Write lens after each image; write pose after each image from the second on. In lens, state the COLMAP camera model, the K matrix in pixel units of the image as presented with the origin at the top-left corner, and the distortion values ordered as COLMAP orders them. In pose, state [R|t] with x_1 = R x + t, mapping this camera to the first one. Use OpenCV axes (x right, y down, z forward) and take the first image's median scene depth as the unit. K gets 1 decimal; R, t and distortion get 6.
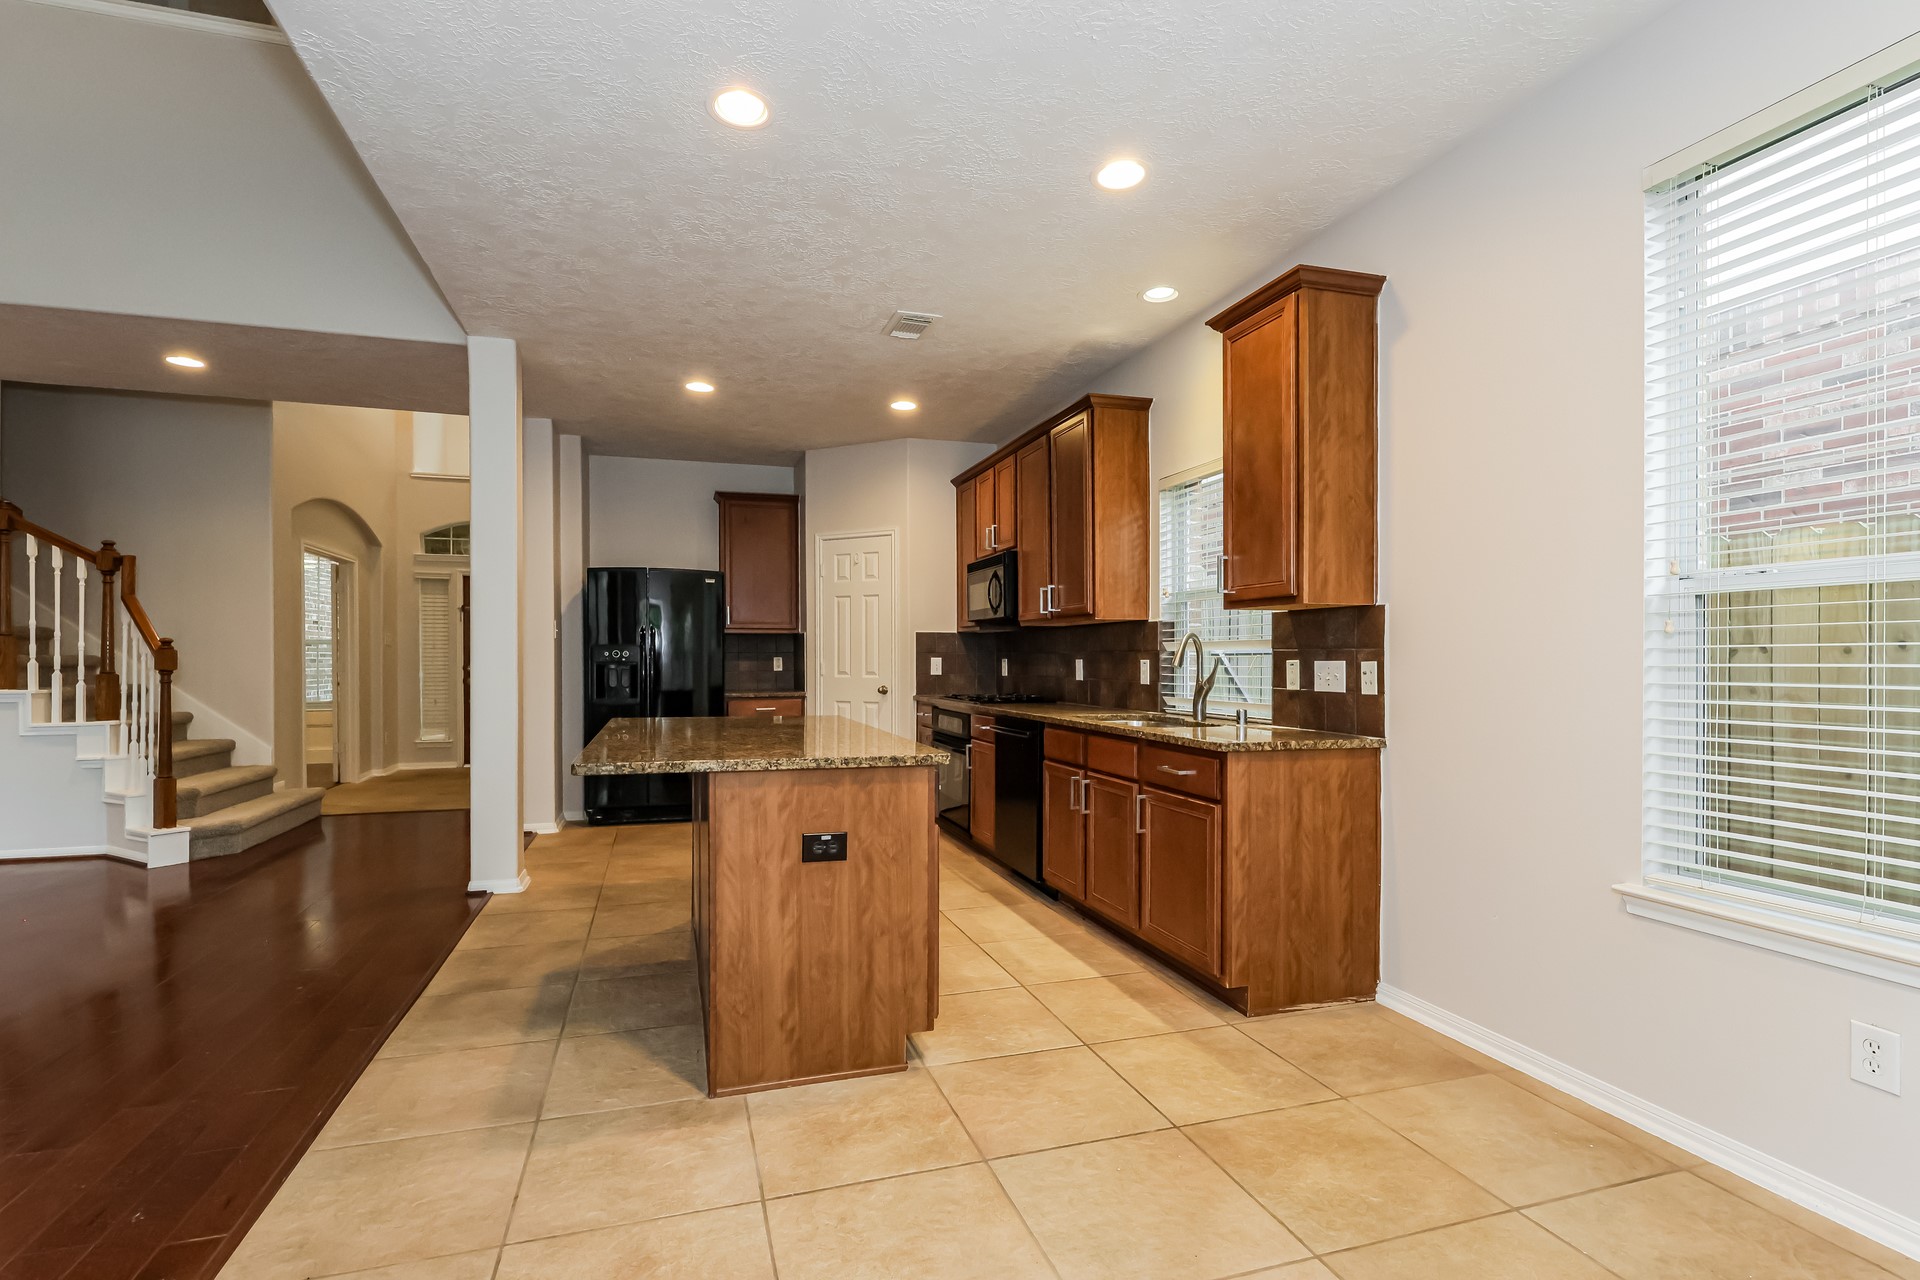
lens RADIAL K [[894.9, 0, 953.9], [0, 894.9, 669.9], [0, 0, 1]] dist [-0.002009, -0.000132]
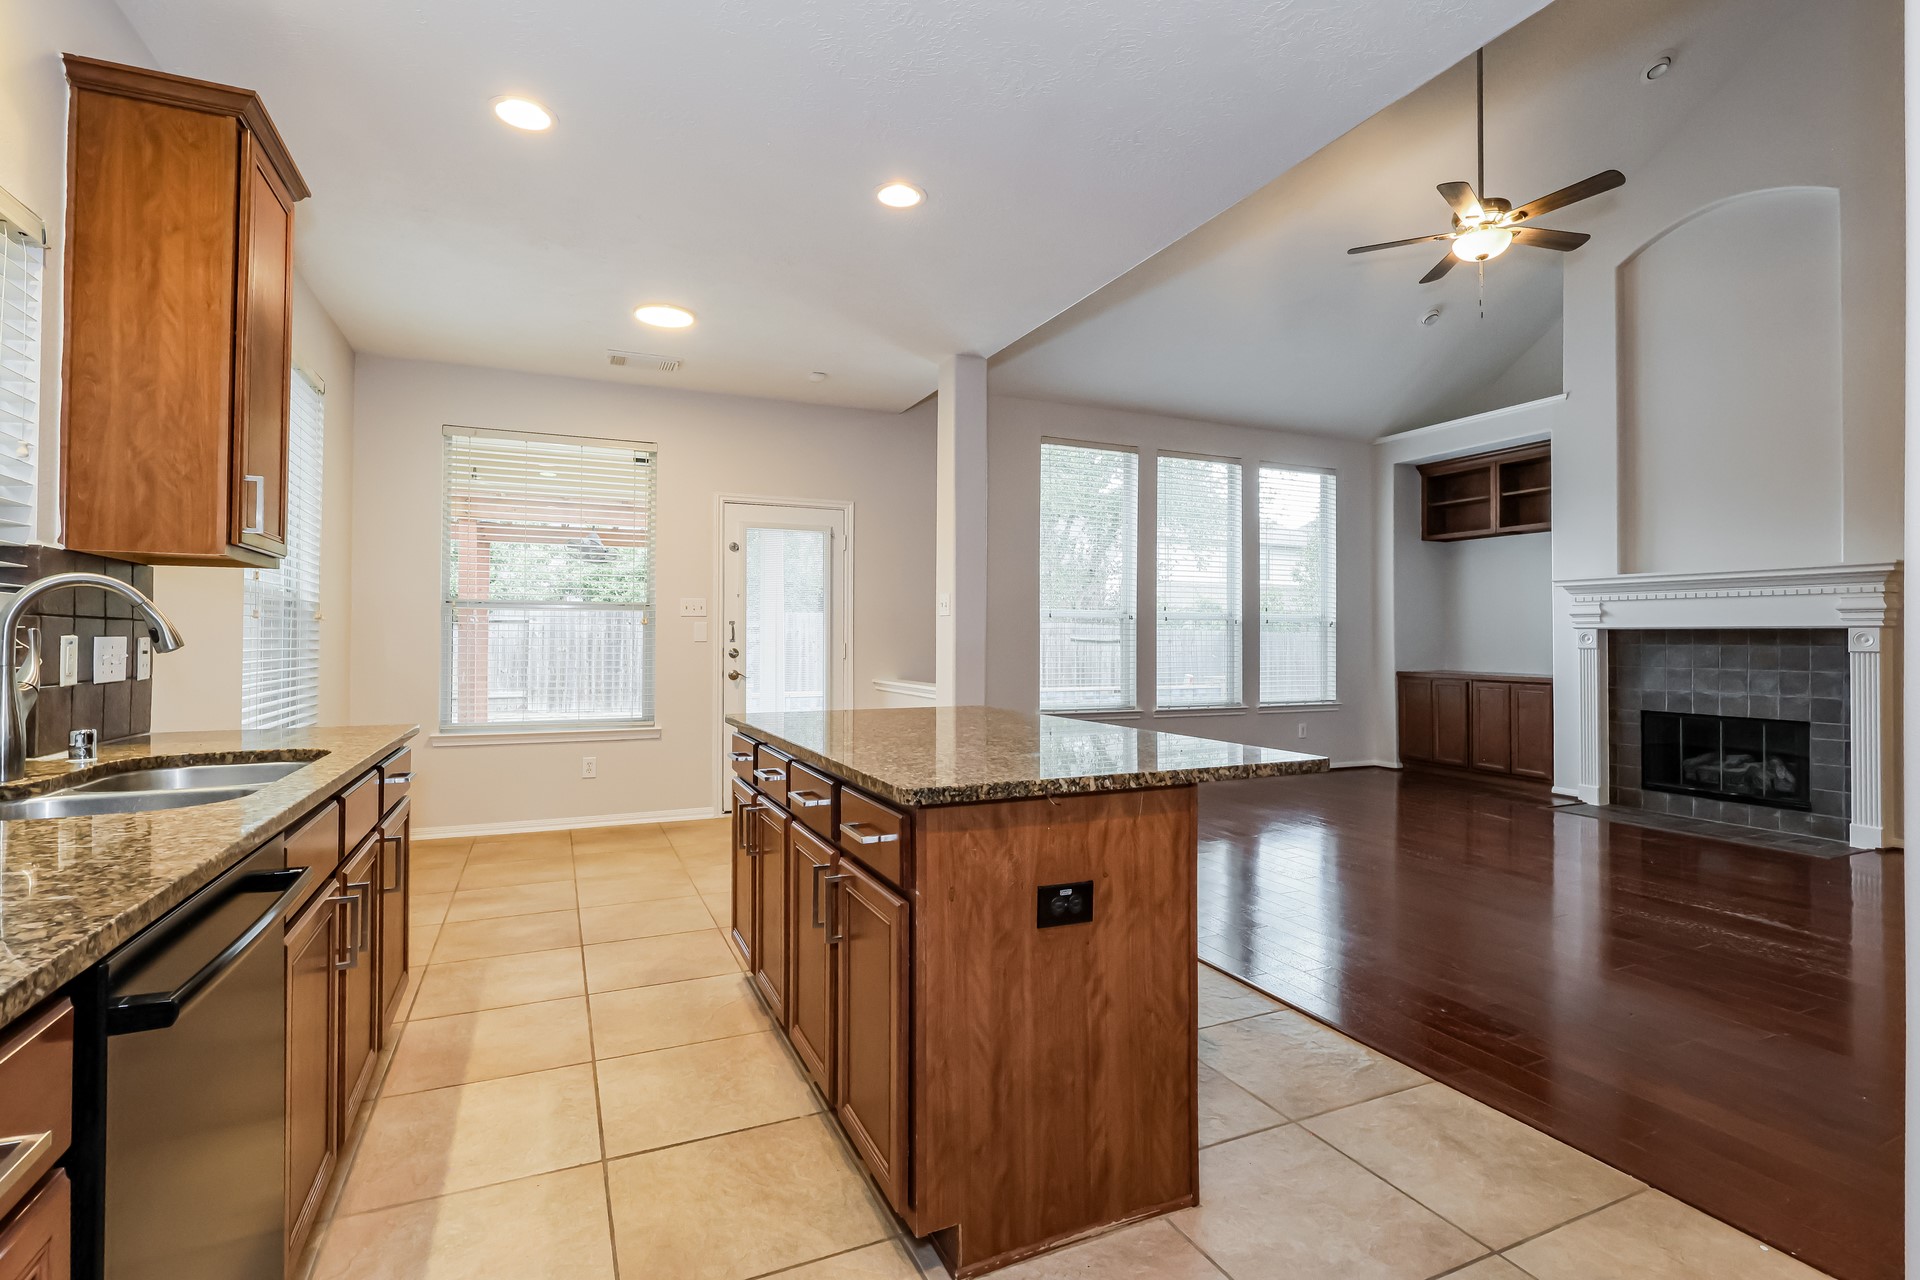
lens RADIAL K [[893.7, 0, 956.7], [0, 893.7, 629.4], [0, 0, 1]] dist [-0.002686, -0.000337]
pose [[-0.993322, -0.005810, -0.115228, -0.109564], [-0.005927, 0.999982, 0.000671, -0.016334], [0.115222, 0.001350, -0.993339, 1.378261]]
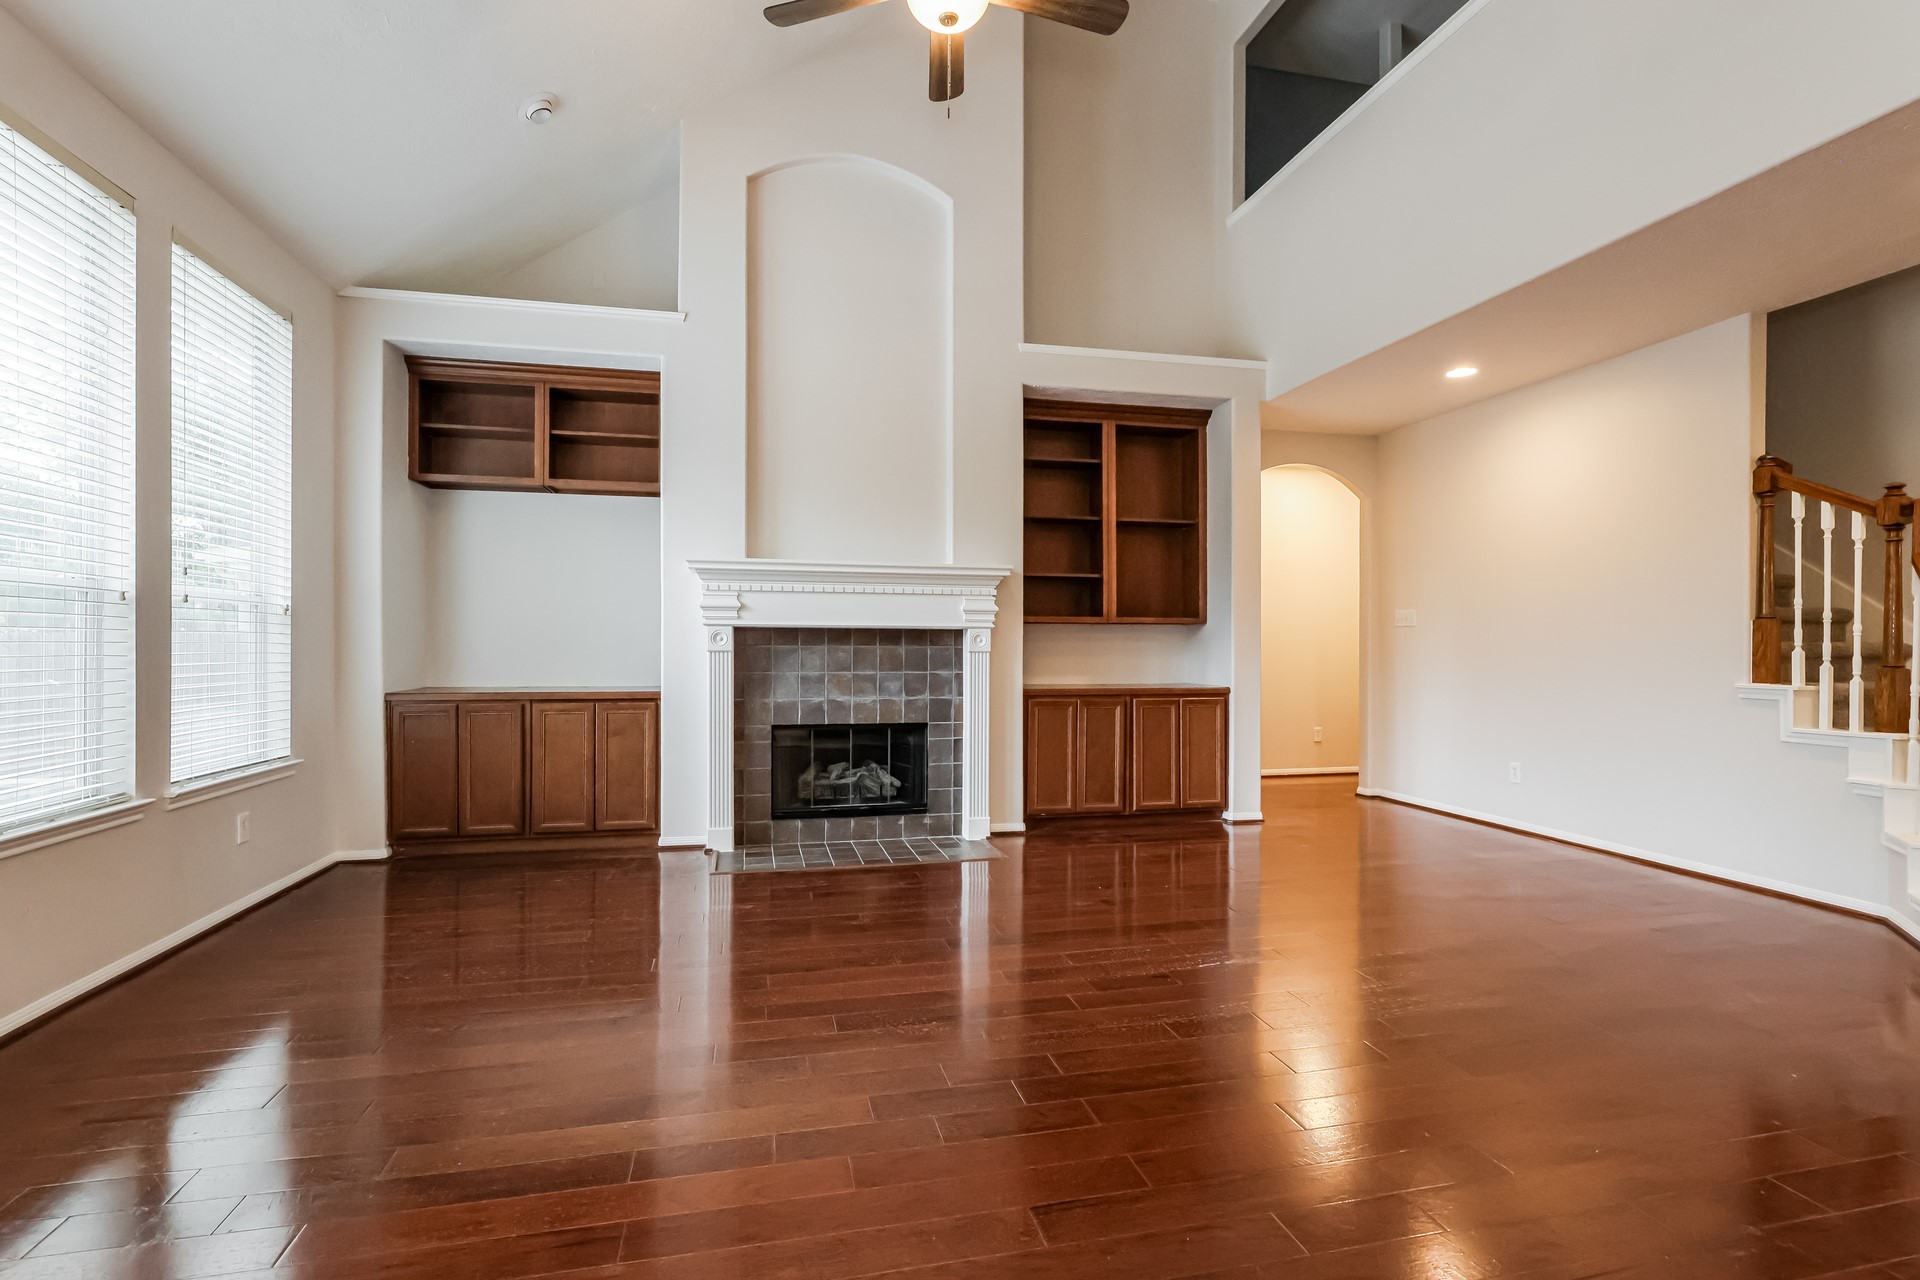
lens RADIAL K [[893.7, 0, 956.7], [0, 893.7, 629.4], [0, 0, 1]] dist [-0.002686, -0.000337]
pose [[-0.076043, -0.014500, -0.996999, -0.203297], [-0.015044, 0.999797, -0.013393, -0.006505], [0.996991, 0.013981, -0.076246, 0.353112]]
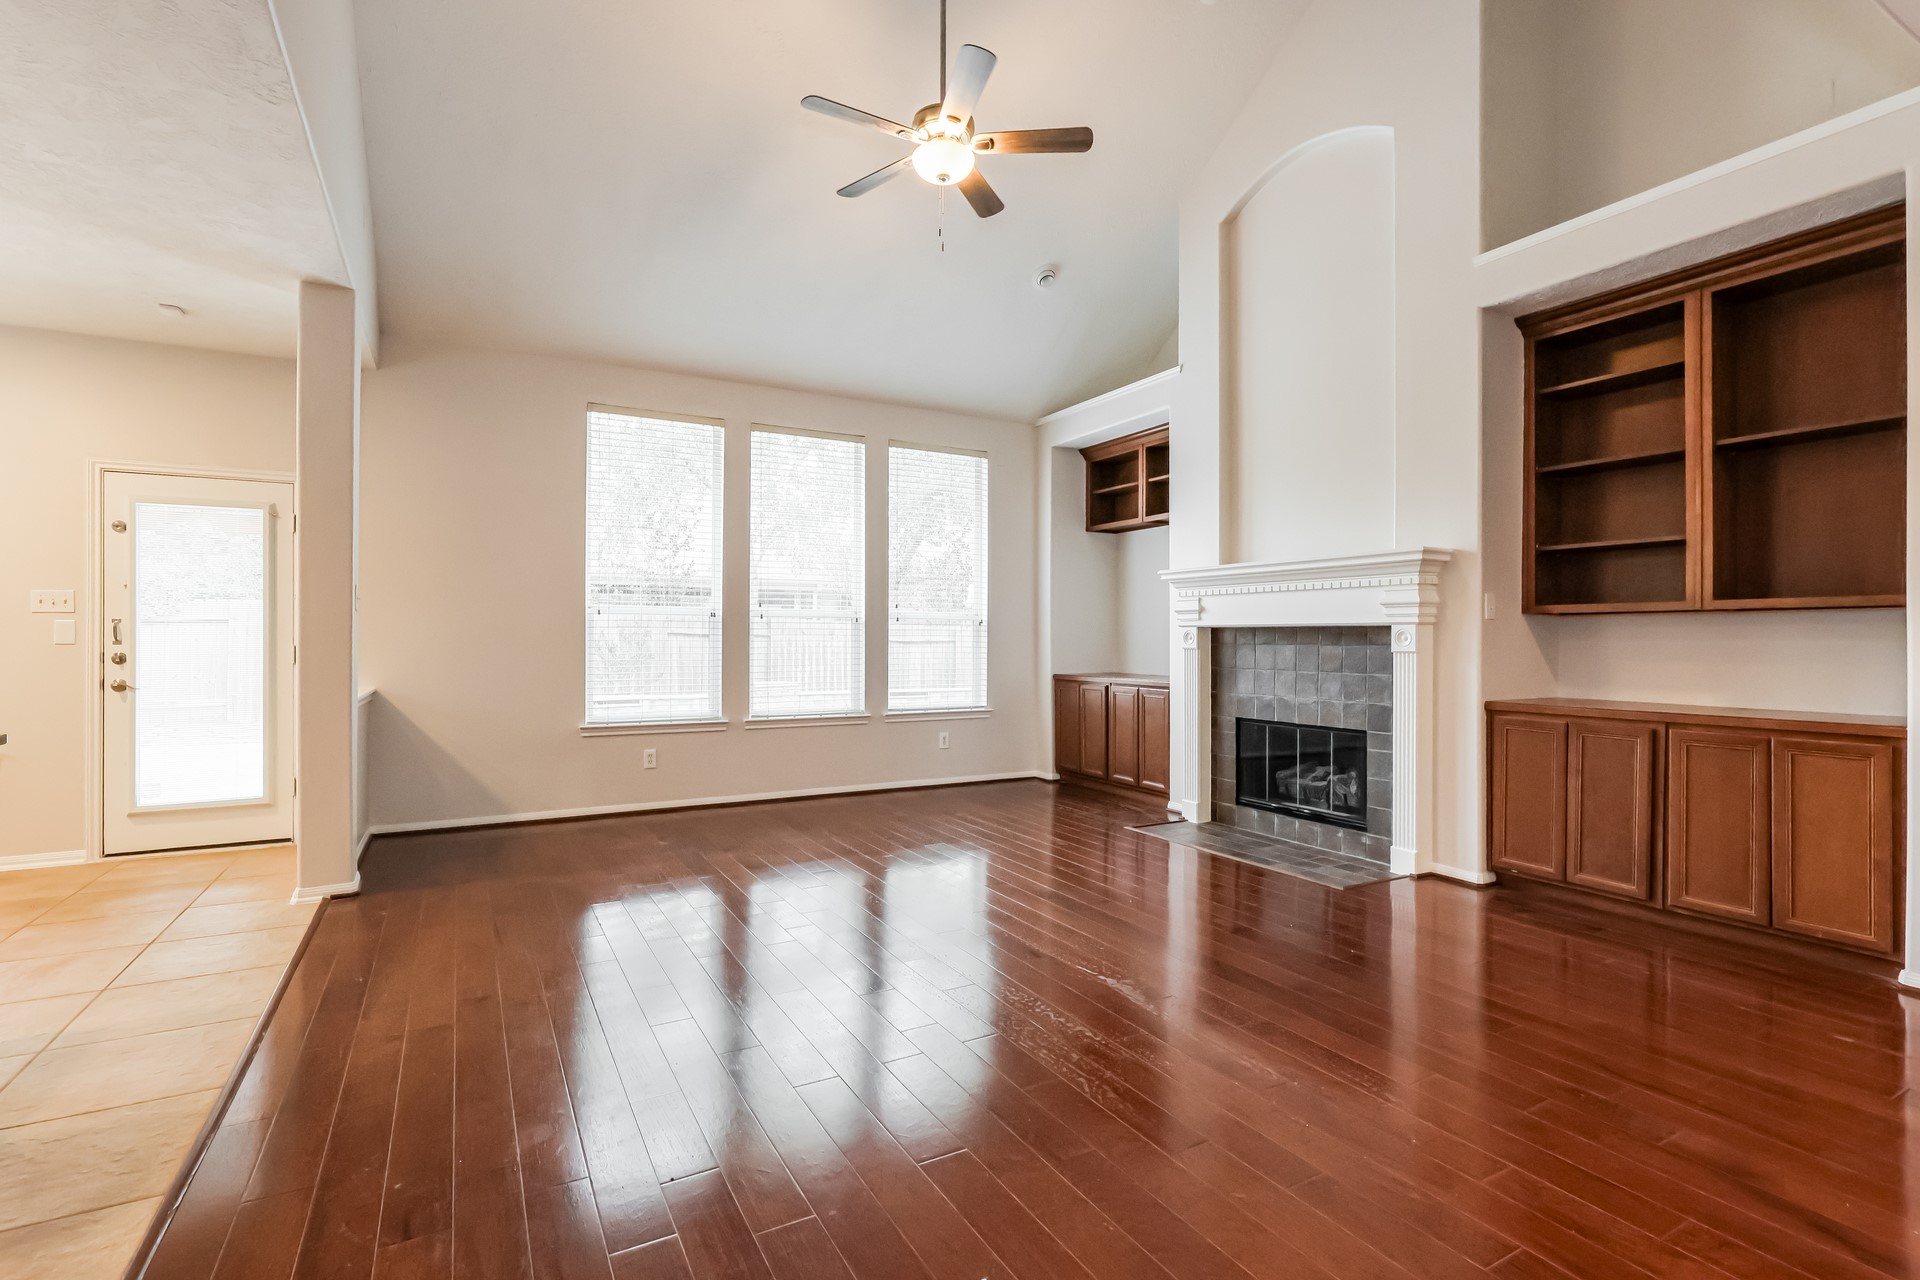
lens RADIAL K [[889.5, 0, 954.9], [0, 889.5, 639.3], [0, 0, 1]] dist [-0.003871, 0.001362]
pose [[-0.980307, -0.001900, -0.197470, -0.755646], [-0.004040, 0.999937, 0.010437, -0.016383], [0.197438, 0.011029, -0.980253, 1.251357]]
